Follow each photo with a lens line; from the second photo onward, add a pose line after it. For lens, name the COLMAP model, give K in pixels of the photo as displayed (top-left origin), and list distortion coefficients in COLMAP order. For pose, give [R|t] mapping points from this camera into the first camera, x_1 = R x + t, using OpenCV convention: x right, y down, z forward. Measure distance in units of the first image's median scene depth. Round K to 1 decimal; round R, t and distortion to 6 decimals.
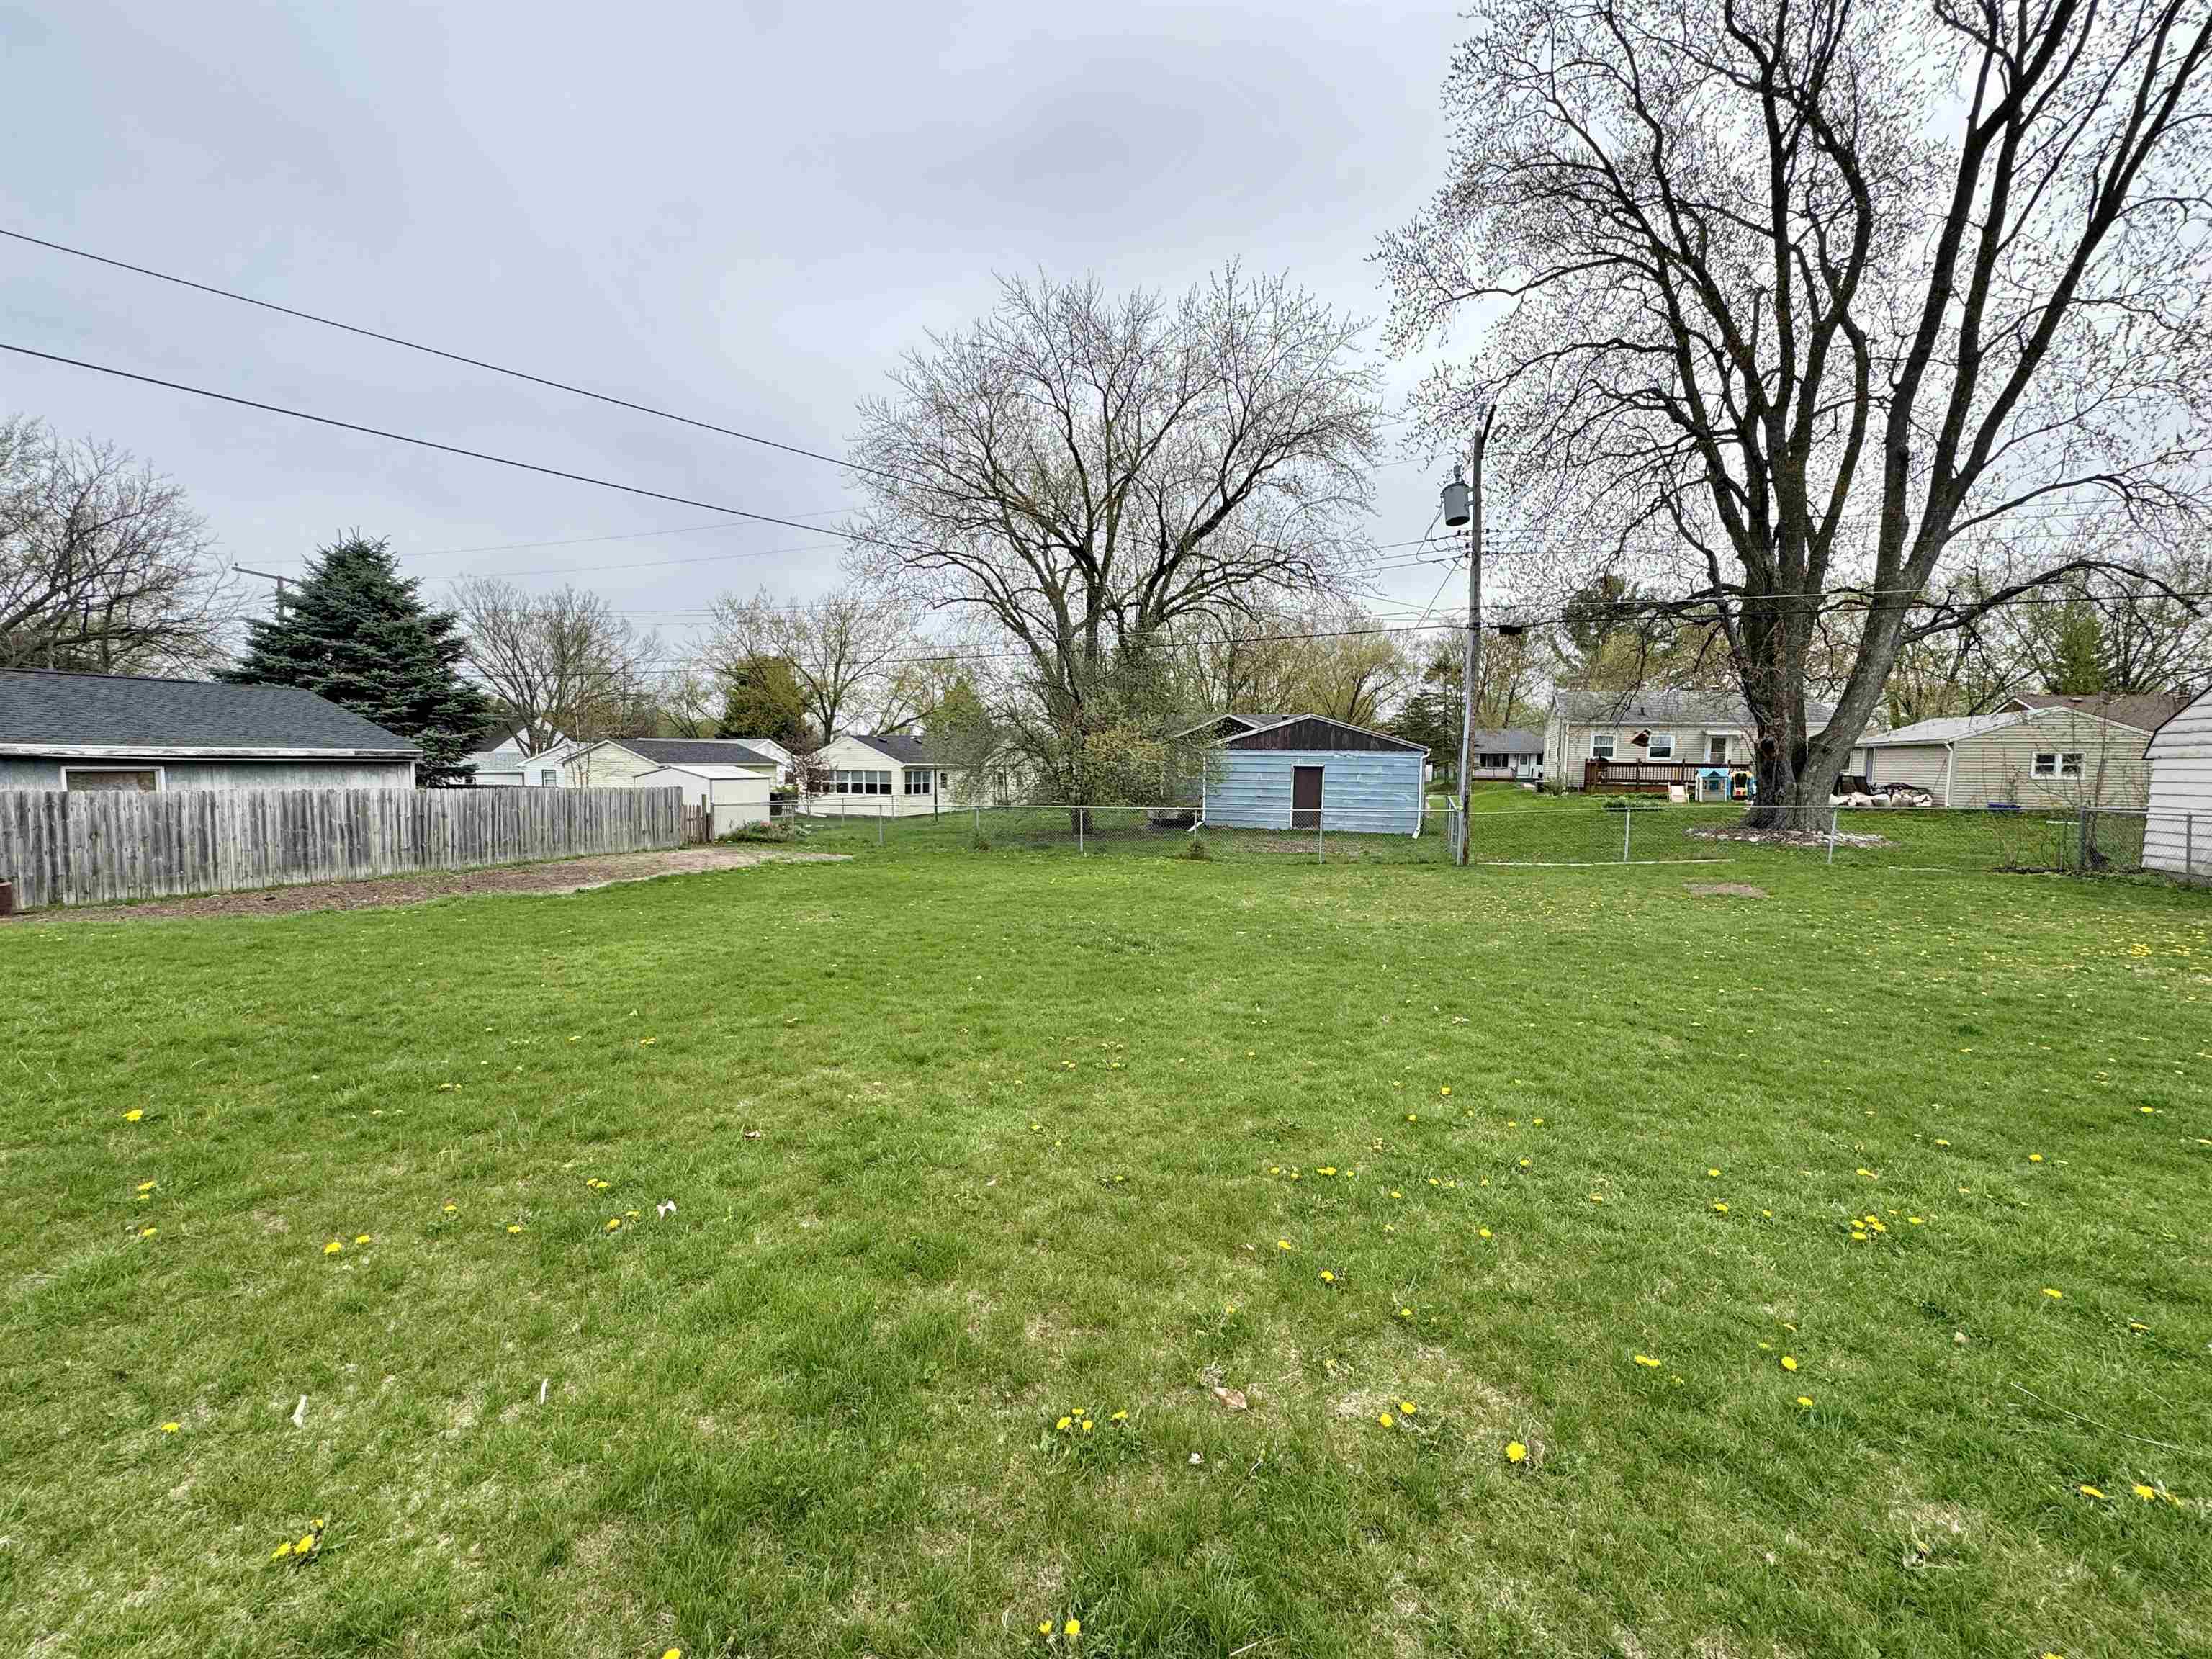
lens RADIAL K [[879.7, 0, 1108.4], [0, 879.7, 830.6], [0, 0, 1]] dist [-0.002523, -0.000094]
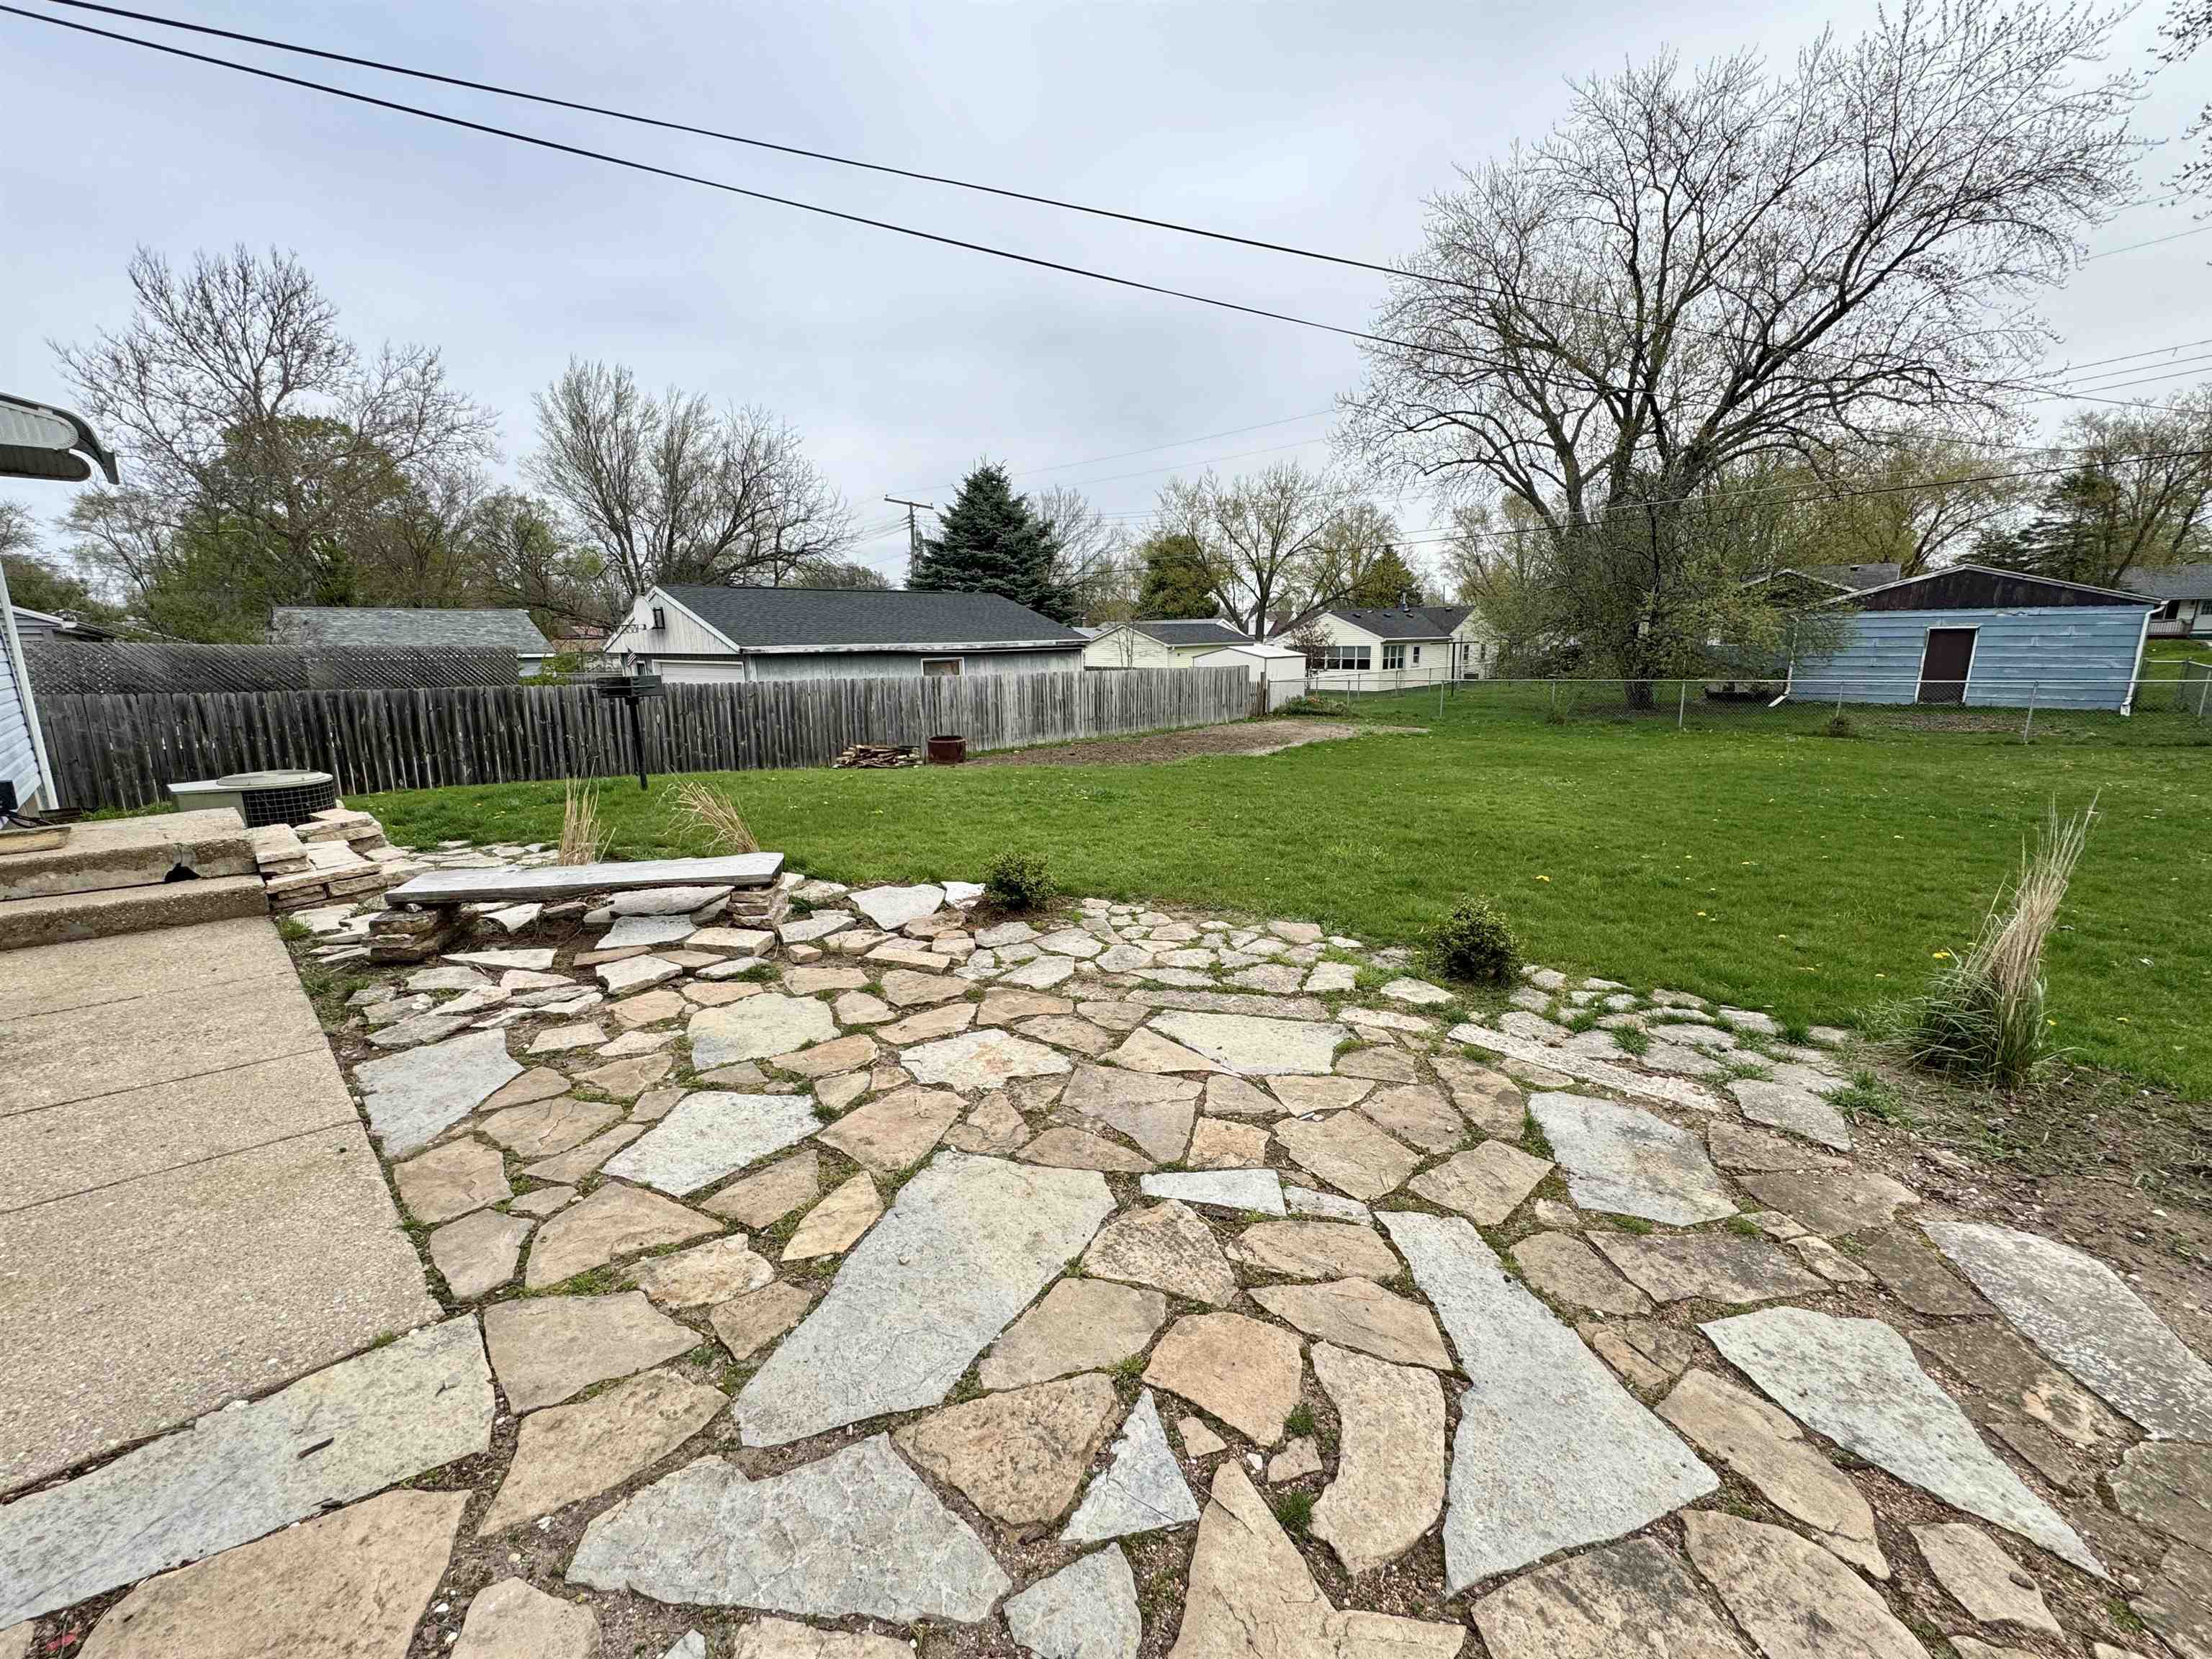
lens RADIAL K [[879.7, 0, 1108.4], [0, 879.7, 830.6], [0, 0, 1]] dist [-0.002523, -0.000094]
pose [[0.914947, 0.058237, -0.399350, -0.169695], [-0.001669, 0.990071, 0.140558, 0.001465], [0.403570, -0.127937, 0.905960, -0.111281]]
